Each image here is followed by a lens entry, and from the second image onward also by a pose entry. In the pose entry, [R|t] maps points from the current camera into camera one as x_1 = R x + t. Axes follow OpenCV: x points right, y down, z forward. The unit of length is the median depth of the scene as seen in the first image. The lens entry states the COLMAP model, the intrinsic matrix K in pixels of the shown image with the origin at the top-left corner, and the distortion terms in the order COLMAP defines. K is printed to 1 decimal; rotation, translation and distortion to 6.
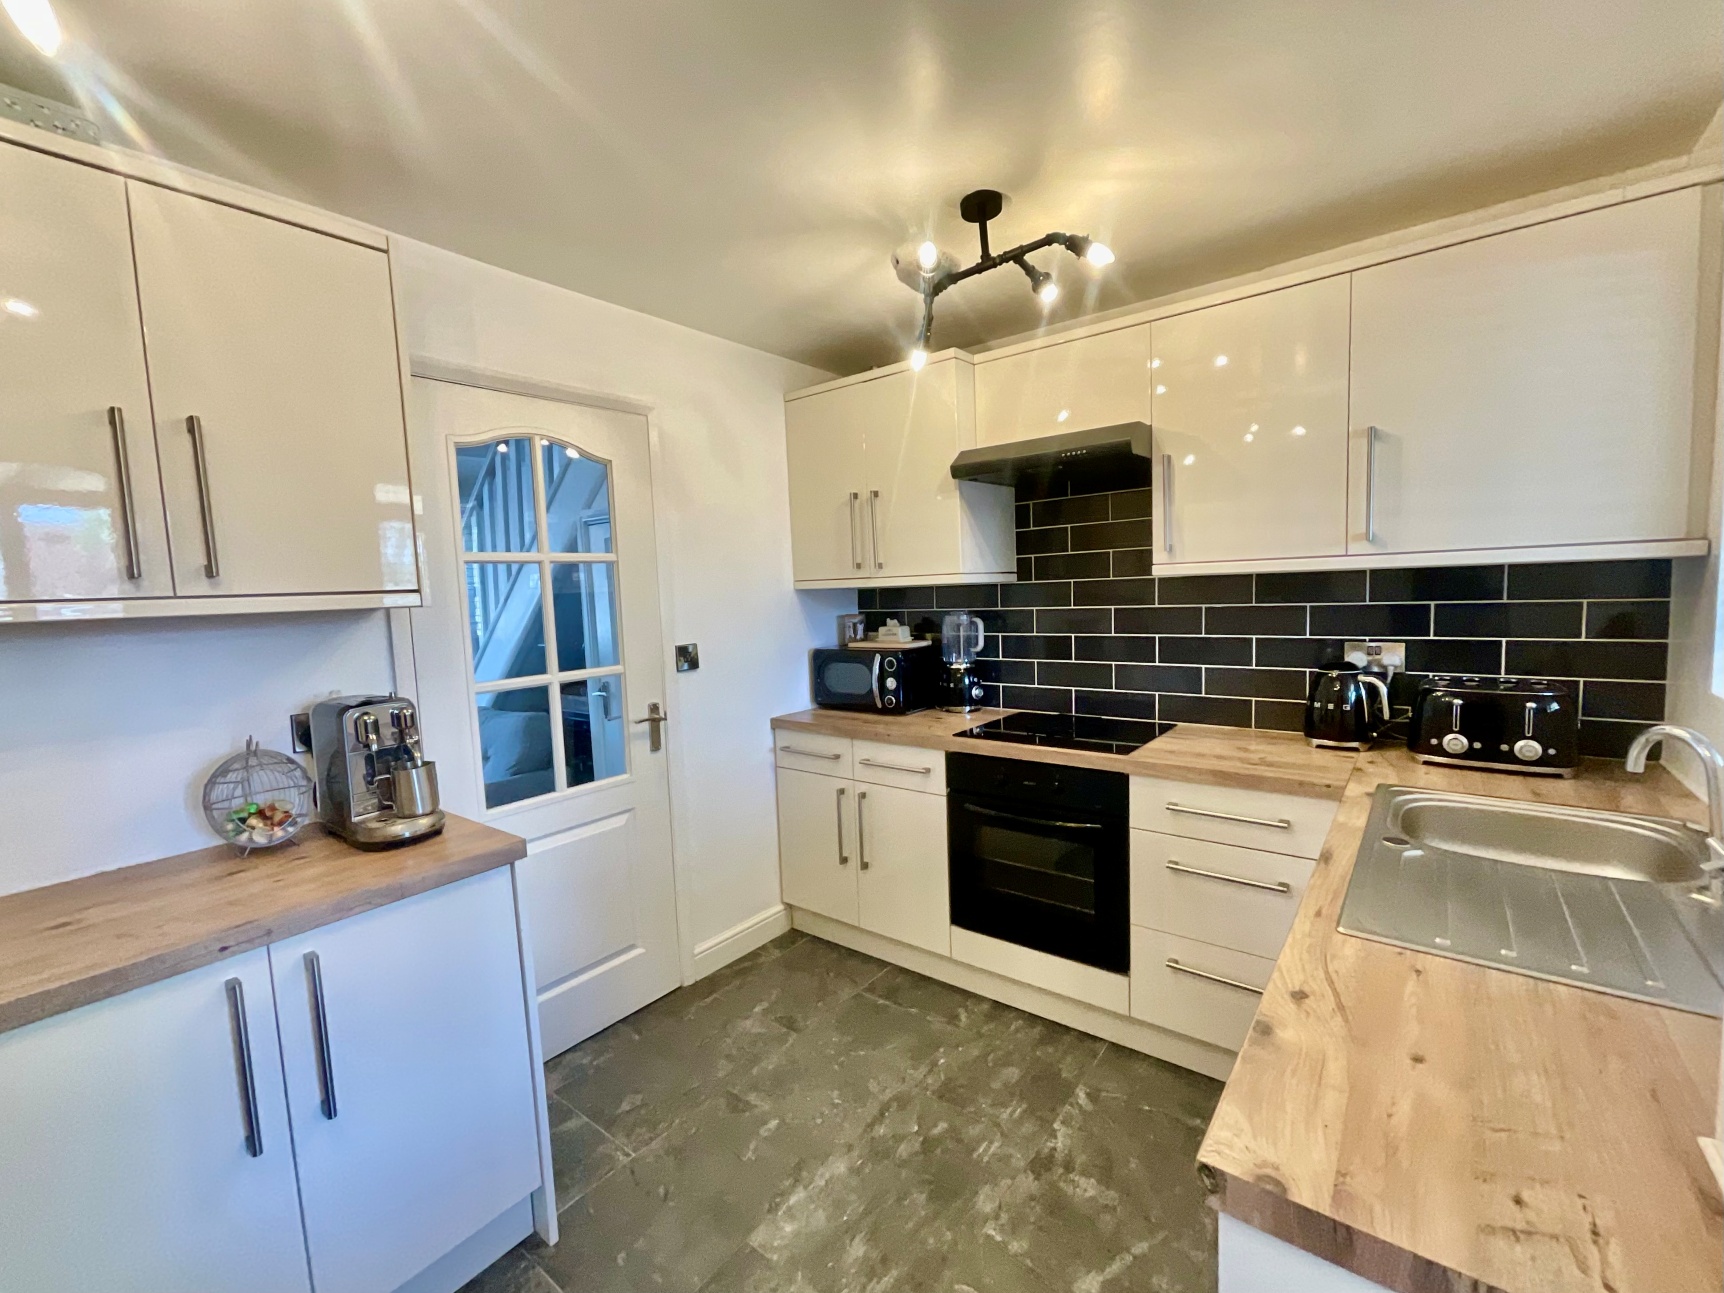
lens RADIAL K [[723.7, 0, 862.0], [0, 723.7, 646.5], [0, 0, 1]] dist [-0.001728, 0.000429]
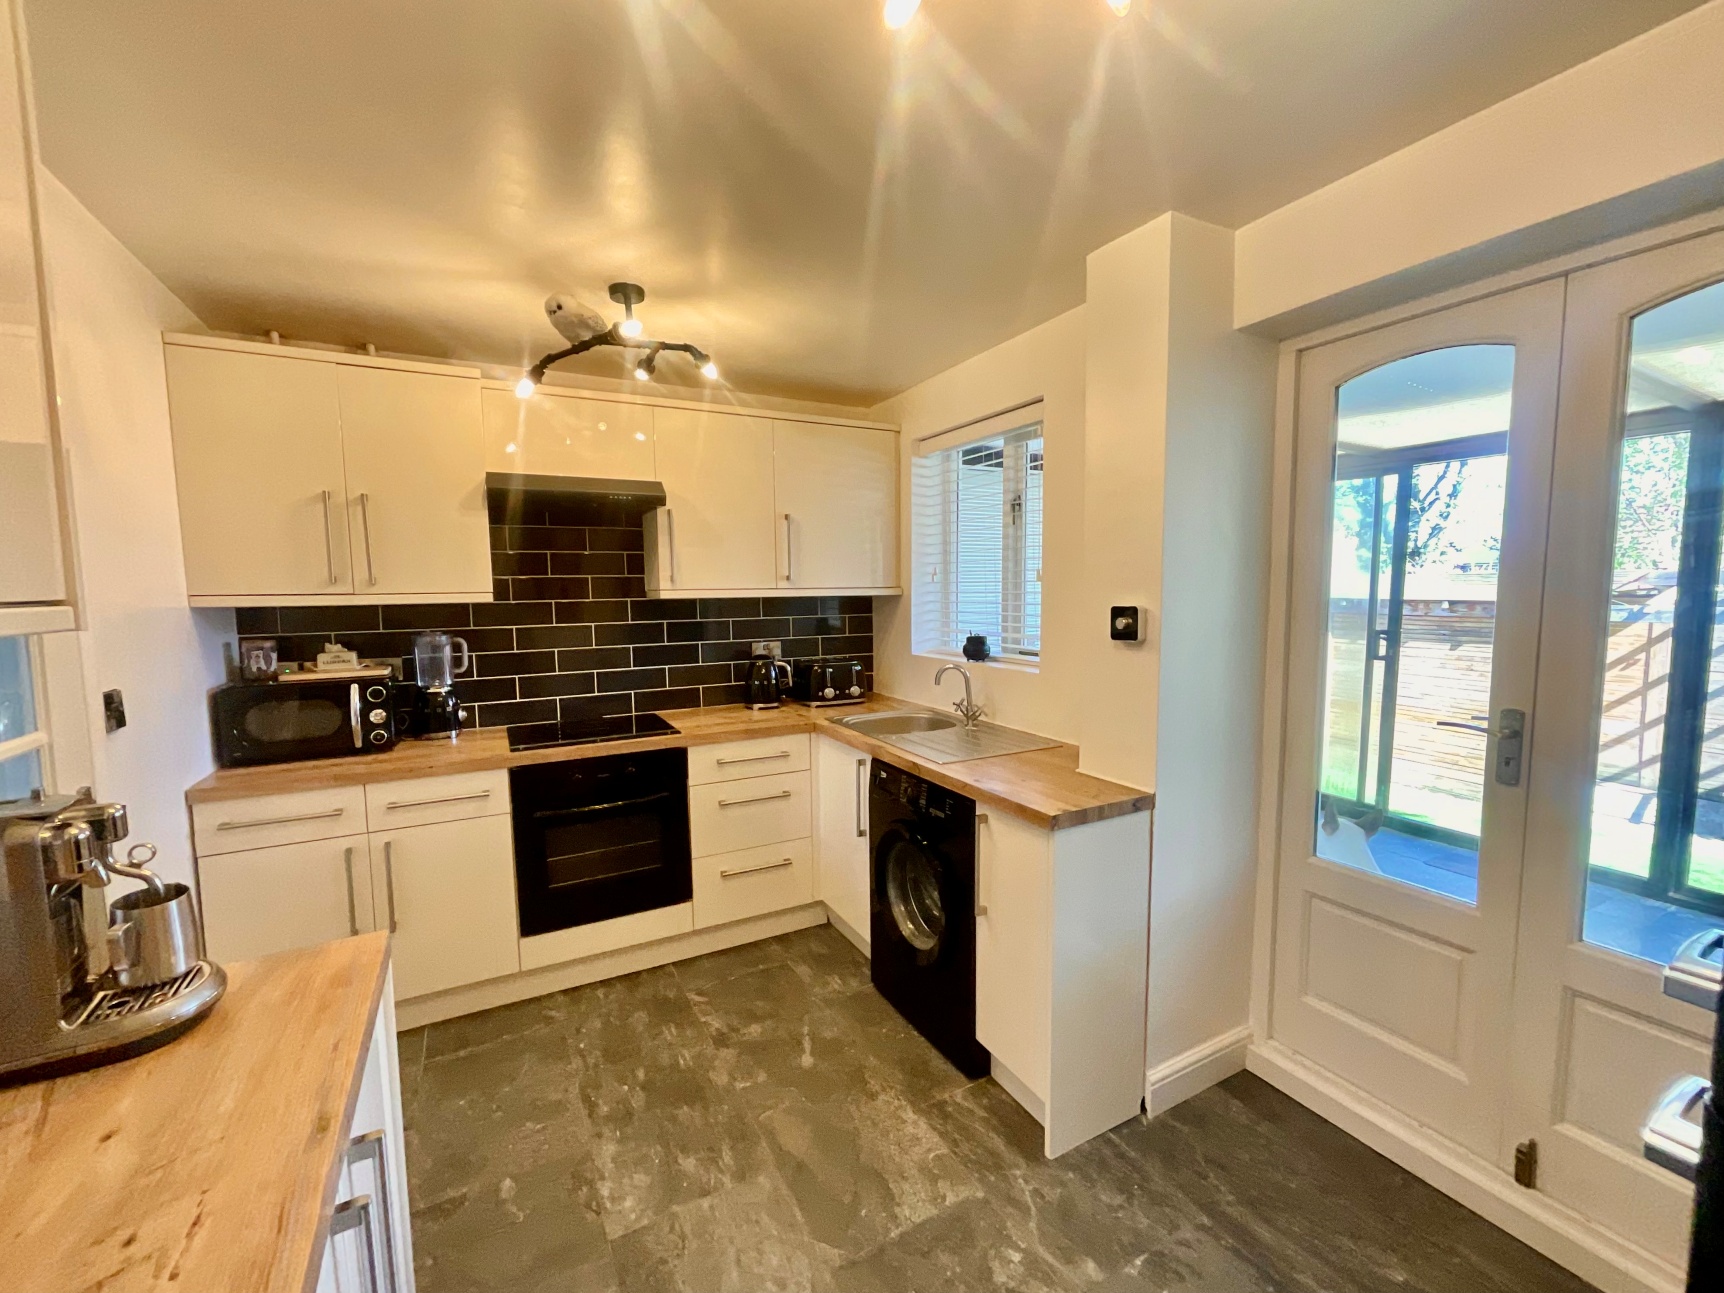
lens RADIAL K [[701.7, 0, 868.9], [0, 701.7, 646.1], [0, 0, 1]] dist [-0.001249, 0.000410]
pose [[0.399174, -0.042955, 0.915868, -0.624396], [0.071924, 0.997291, 0.015426, -0.004360], [-0.914050, 0.059716, 0.401182, 0.151764]]
